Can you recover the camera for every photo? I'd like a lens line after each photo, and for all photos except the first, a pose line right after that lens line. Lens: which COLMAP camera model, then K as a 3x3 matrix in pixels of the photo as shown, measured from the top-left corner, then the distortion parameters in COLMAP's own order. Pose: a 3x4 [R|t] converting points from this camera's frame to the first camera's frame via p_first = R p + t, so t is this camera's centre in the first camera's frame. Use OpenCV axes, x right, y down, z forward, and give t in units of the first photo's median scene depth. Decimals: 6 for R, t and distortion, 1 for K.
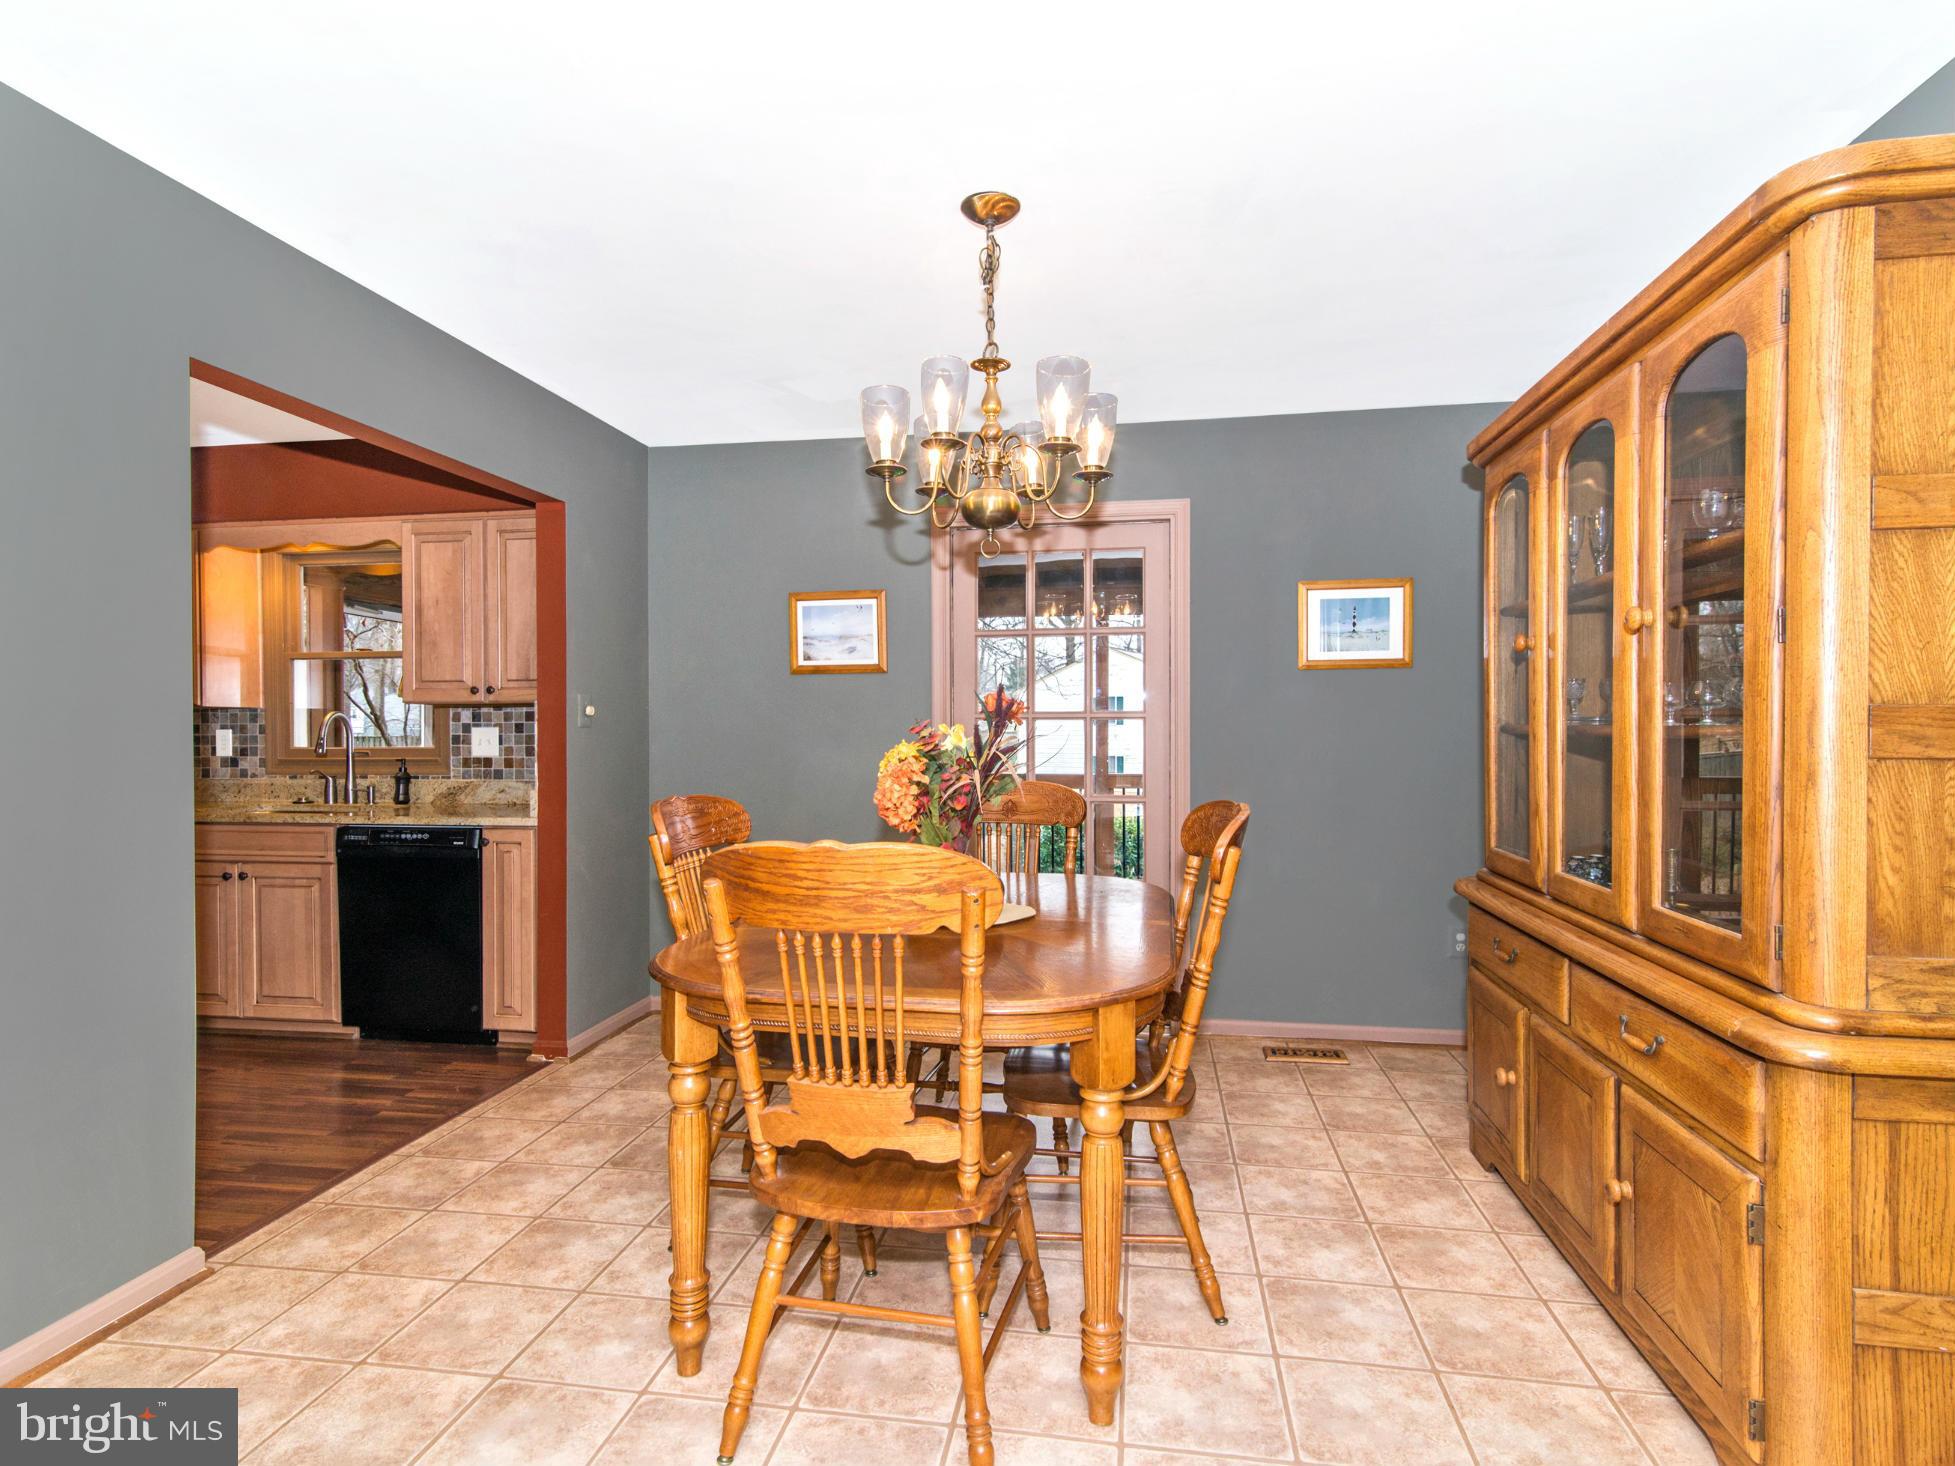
lens RADIAL K [[1019.0, 0, 978.9], [0, 1019.0, 740.1], [0, 0, 1]] dist [0.003809, 0.000441]
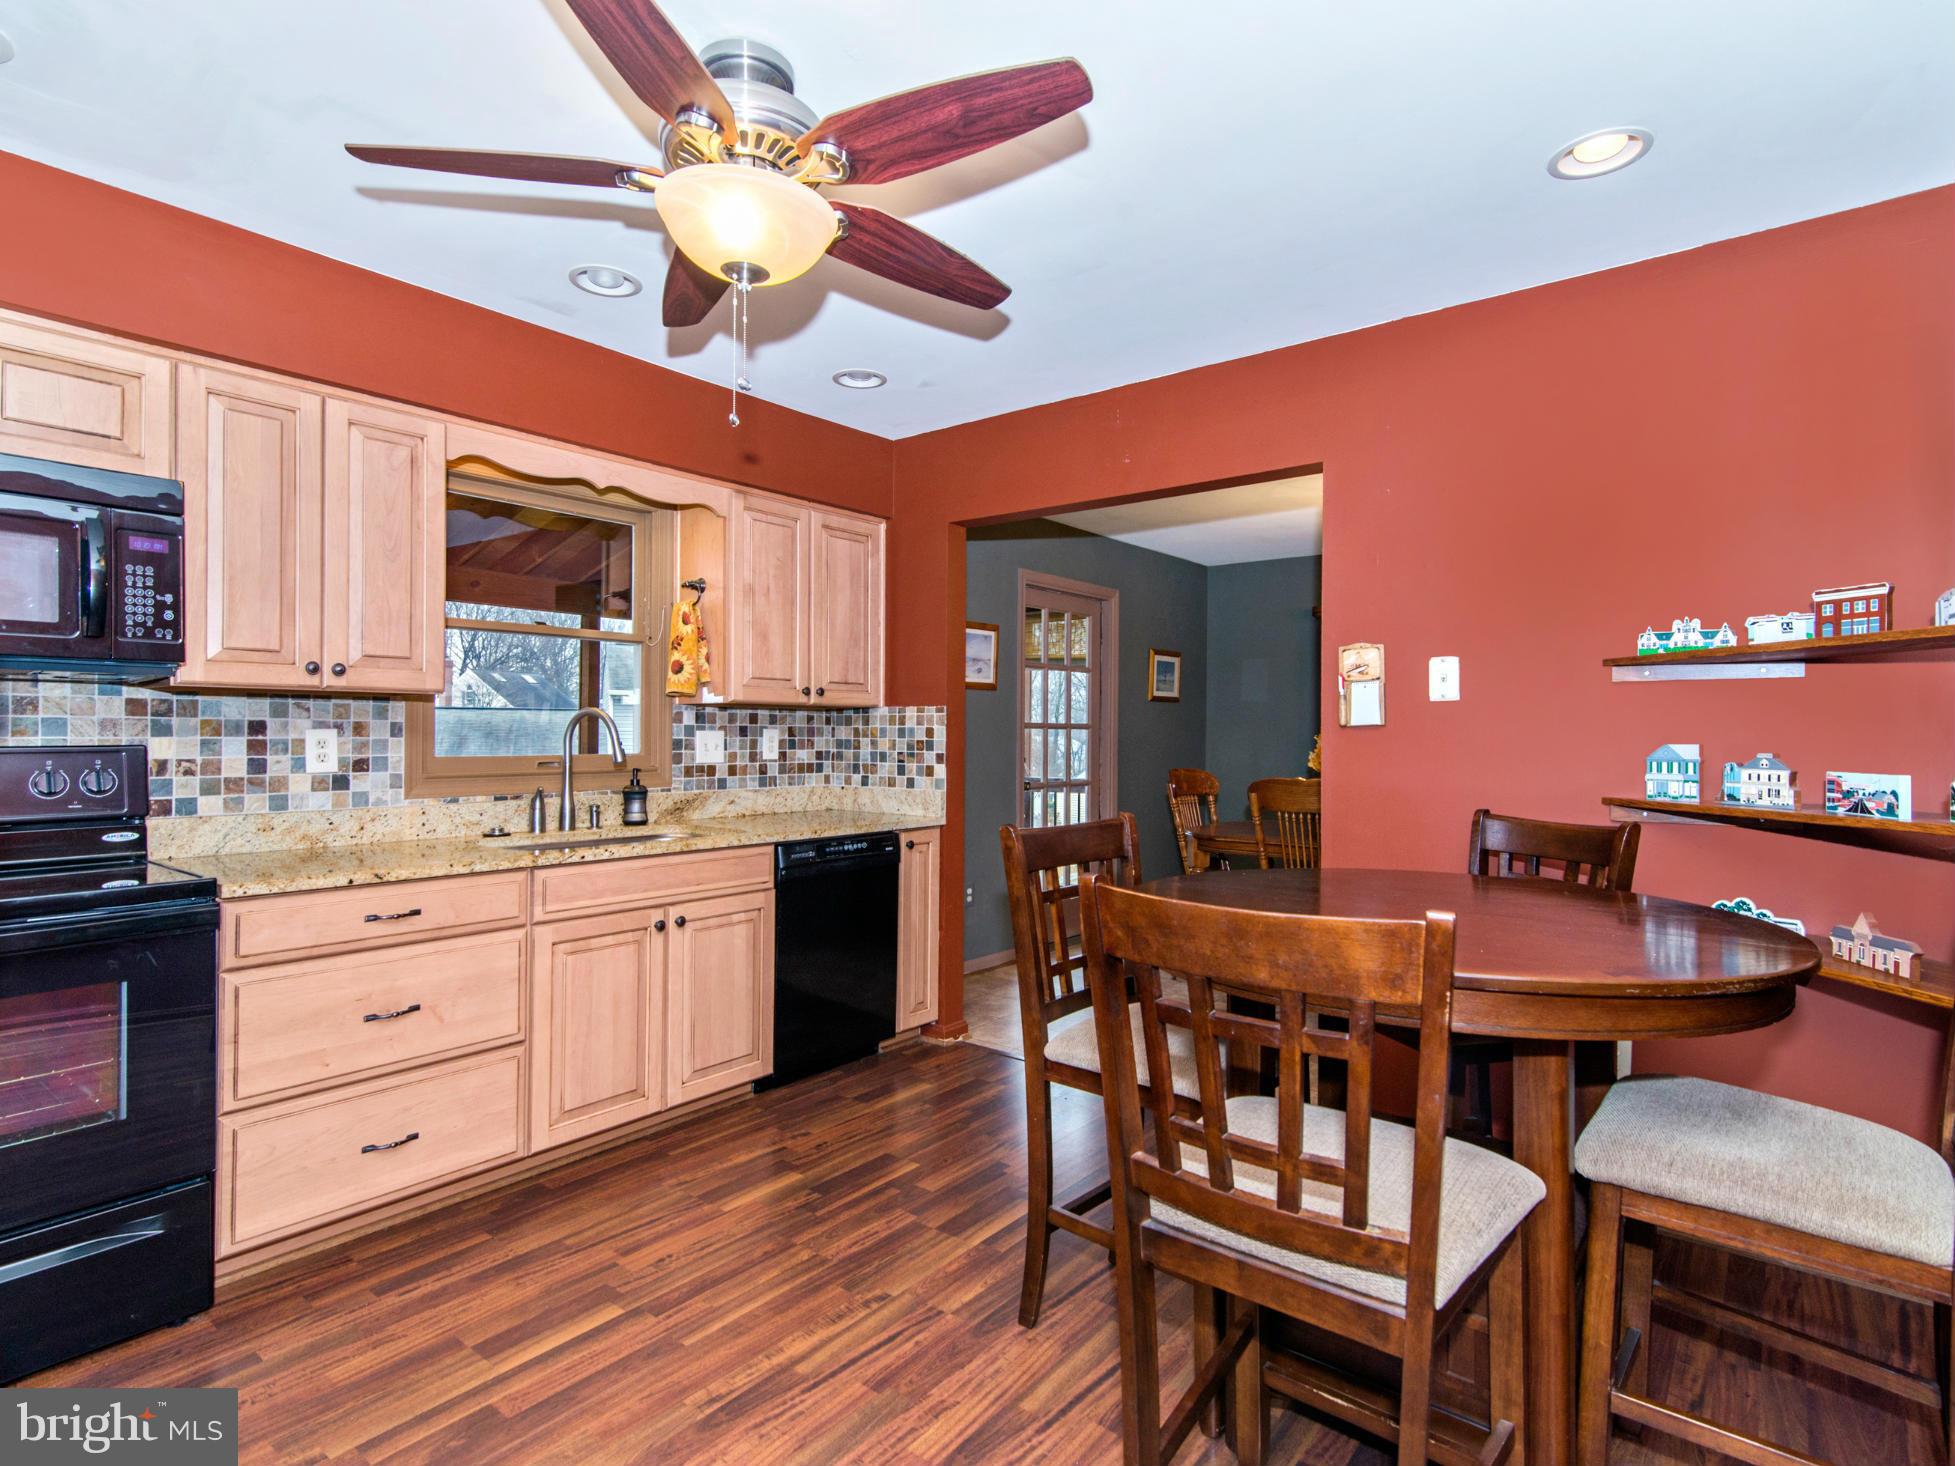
lens RADIAL K [[1010.0, 0, 971.9], [0, 1010.0, 731.1], [0, 0, 1]] dist [0.008295, -0.000245]
pose [[0.496948, 0.008787, 0.867736, -1.123357], [0.004589, 0.999908, -0.012754, 0.000219], [-0.867768, 0.010320, 0.496862, 0.378334]]
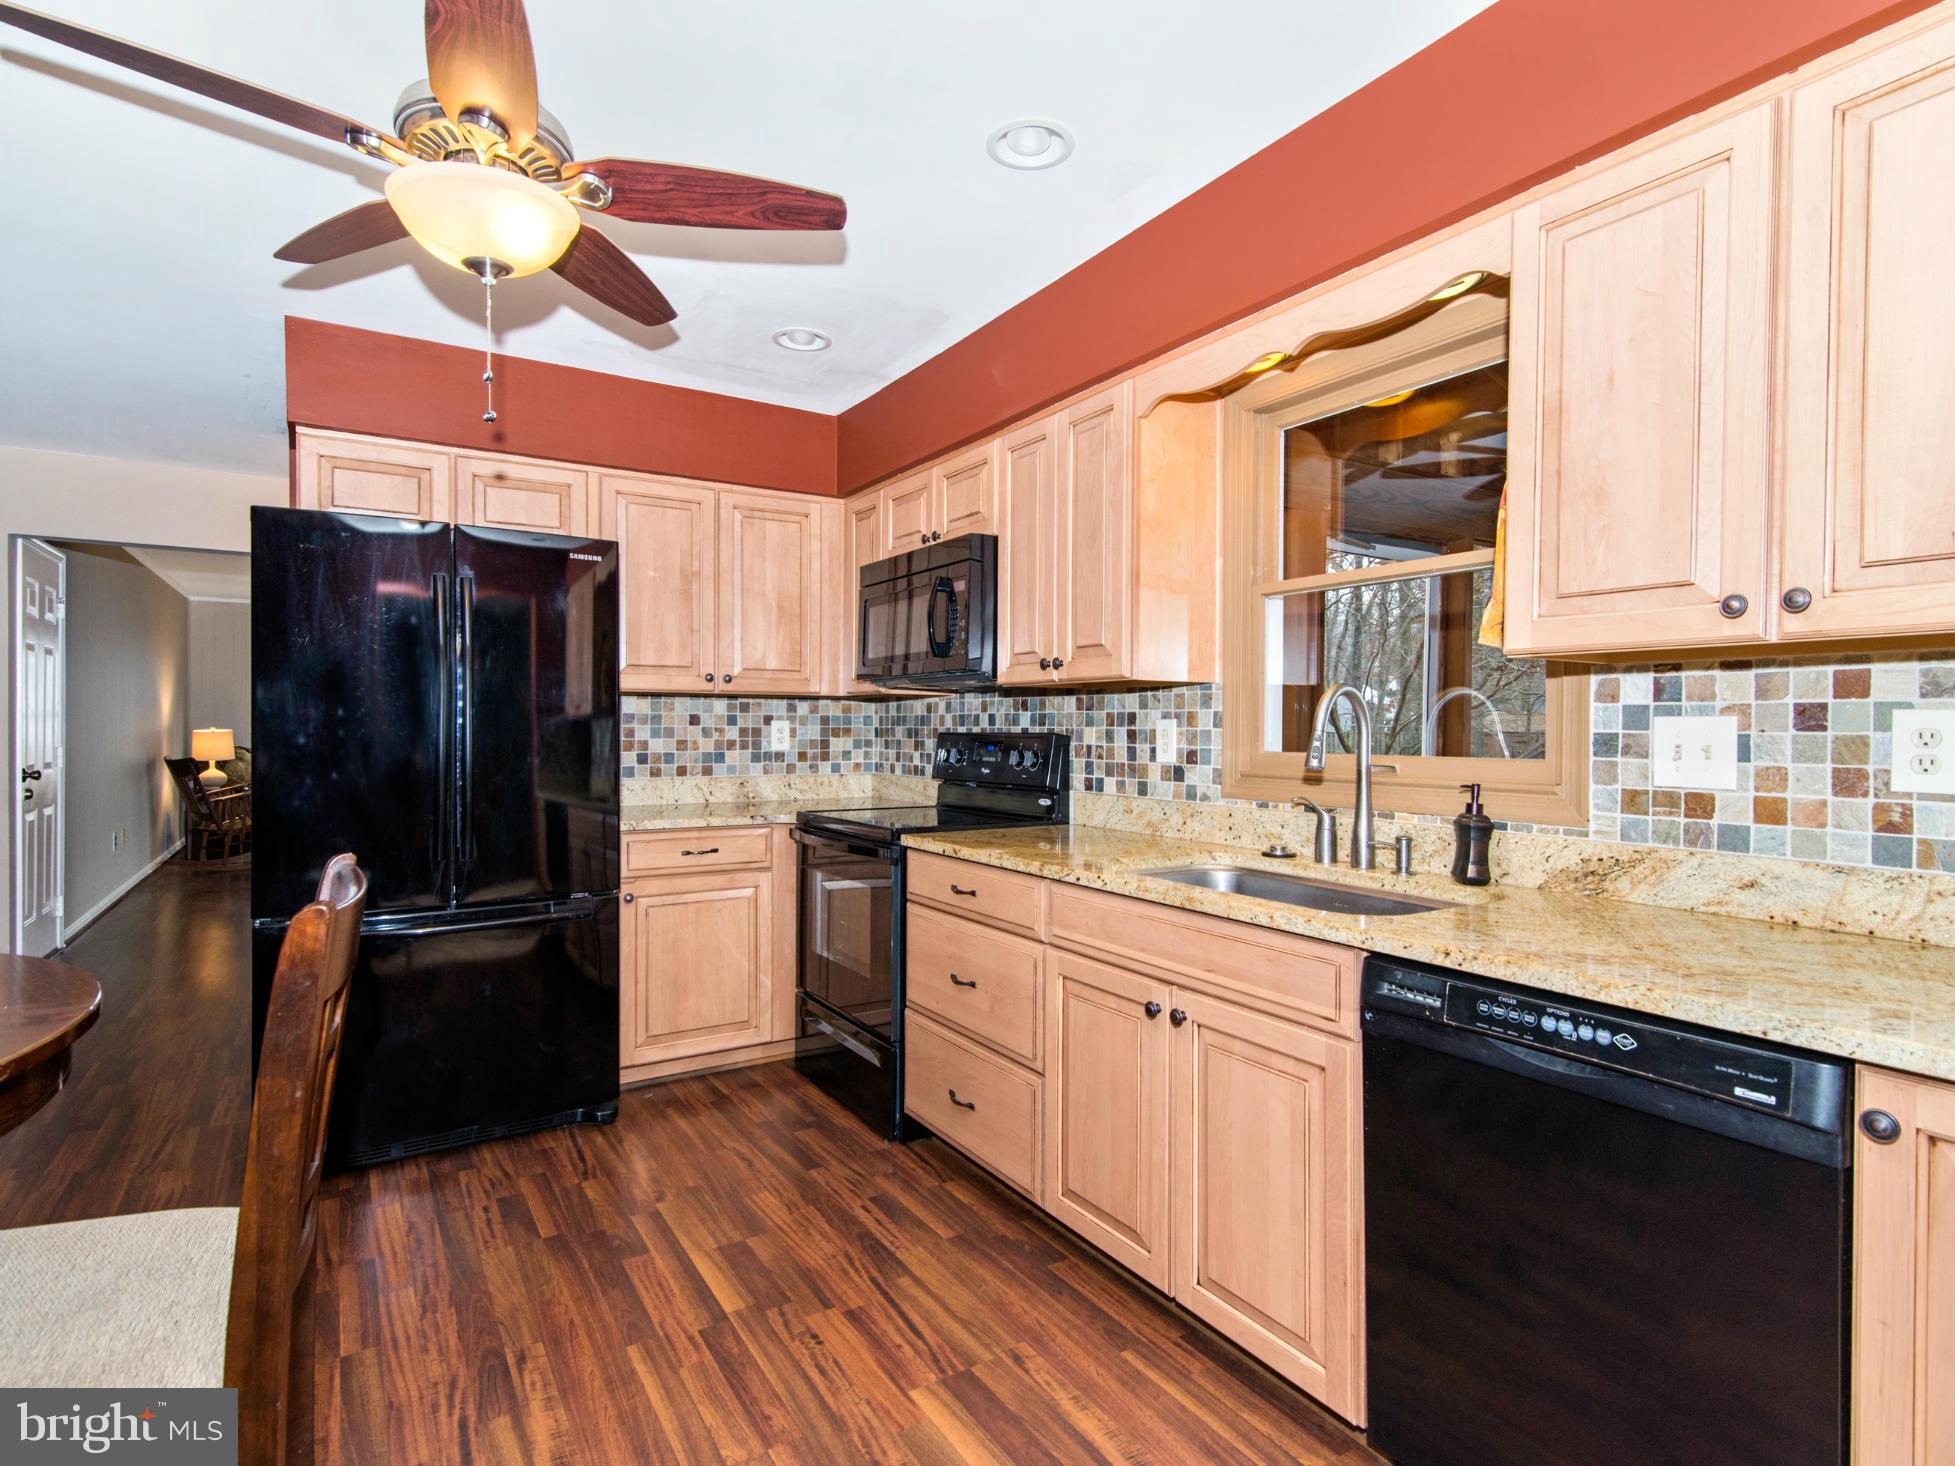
lens RADIAL K [[1010.0, 0, 971.9], [0, 1010.0, 731.1], [0, 0, 1]] dist [0.008295, -0.000245]
pose [[0.655069, 0.011290, -0.755485, -0.371873], [-0.016979, 0.999856, 0.000220, -0.001813], [0.755379, 0.012683, 0.655166, 0.535983]]
